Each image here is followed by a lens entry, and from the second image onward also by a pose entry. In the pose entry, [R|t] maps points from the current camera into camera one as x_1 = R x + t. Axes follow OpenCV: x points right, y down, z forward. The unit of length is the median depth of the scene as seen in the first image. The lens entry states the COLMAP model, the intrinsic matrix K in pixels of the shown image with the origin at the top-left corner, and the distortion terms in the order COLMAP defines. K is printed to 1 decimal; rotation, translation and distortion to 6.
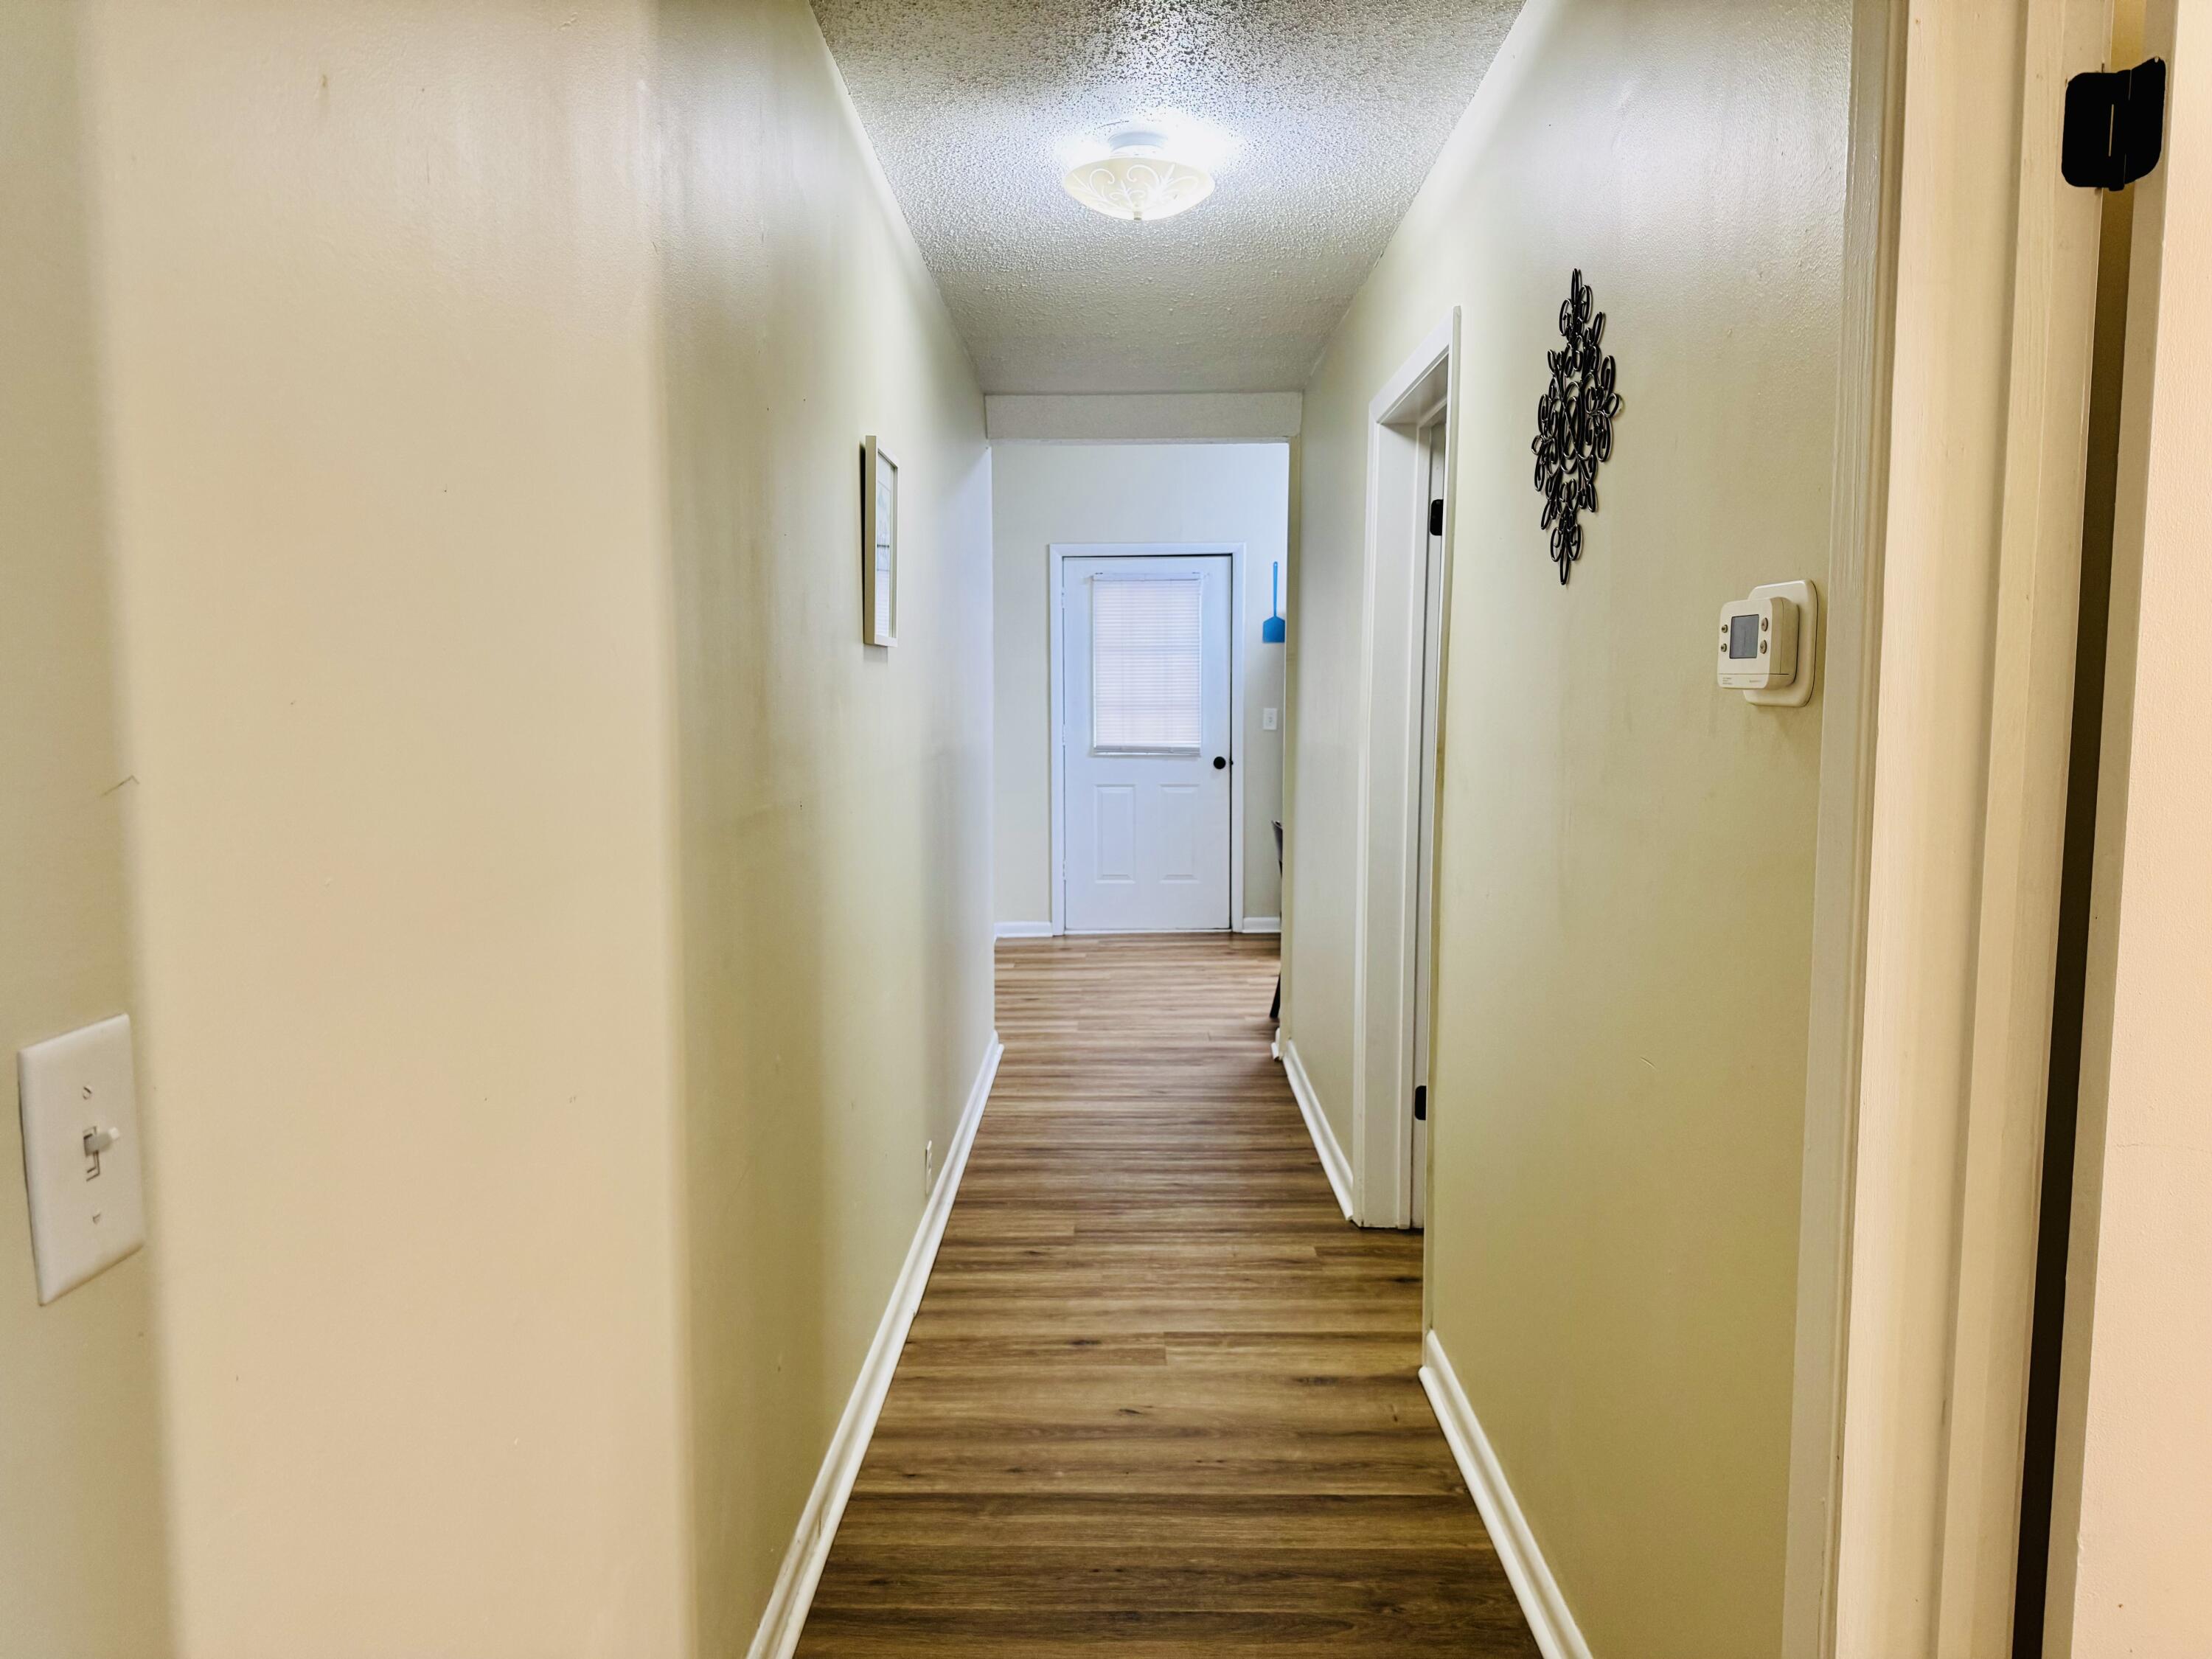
lens RADIAL K [[1559.3, 0, 1104.7], [0, 1559.3, 830.7], [0, 0, 1]] dist [0.050917, -0.063779]
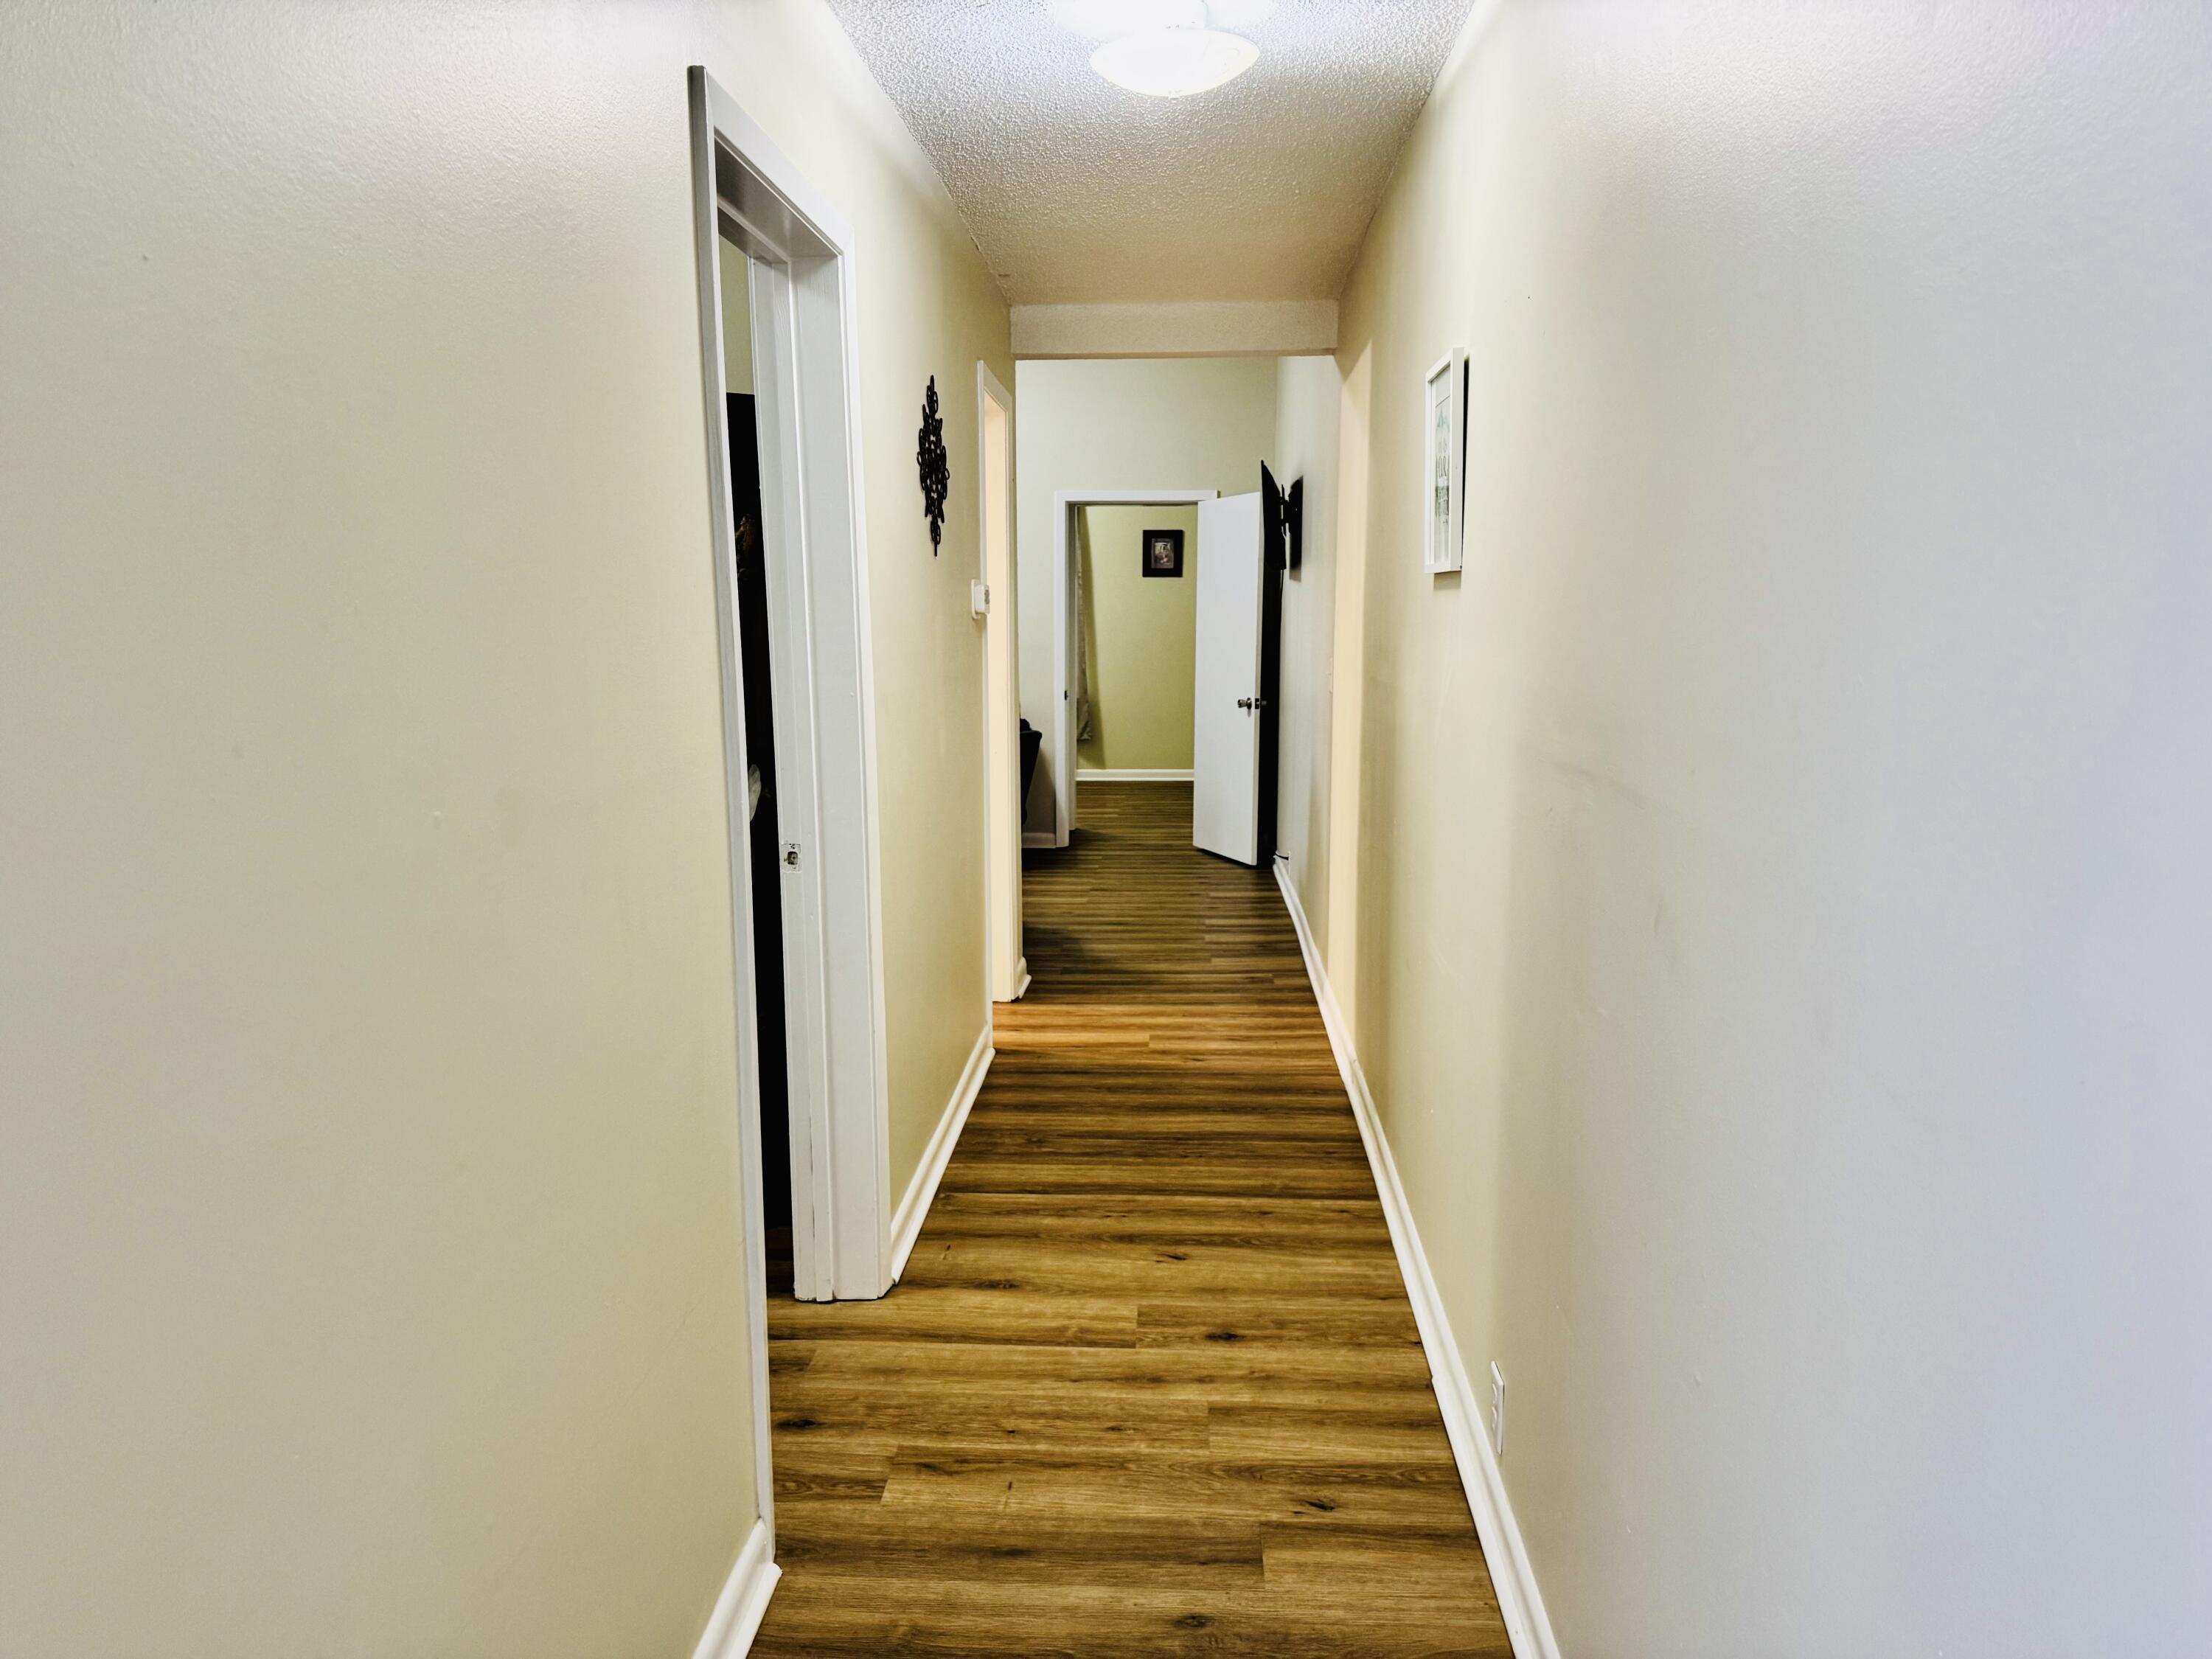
lens RADIAL K [[1559.3, 0, 1114.0], [0, 1559.3, 839.3], [0, 0, 1]] dist [0.050917, -0.063779]
pose [[-0.999282, -0.000646, 0.037872, 0.018376], [0.008552, 0.970186, 0.242211, -0.195779], [-0.036900, 0.242361, -0.969484, 1.997721]]
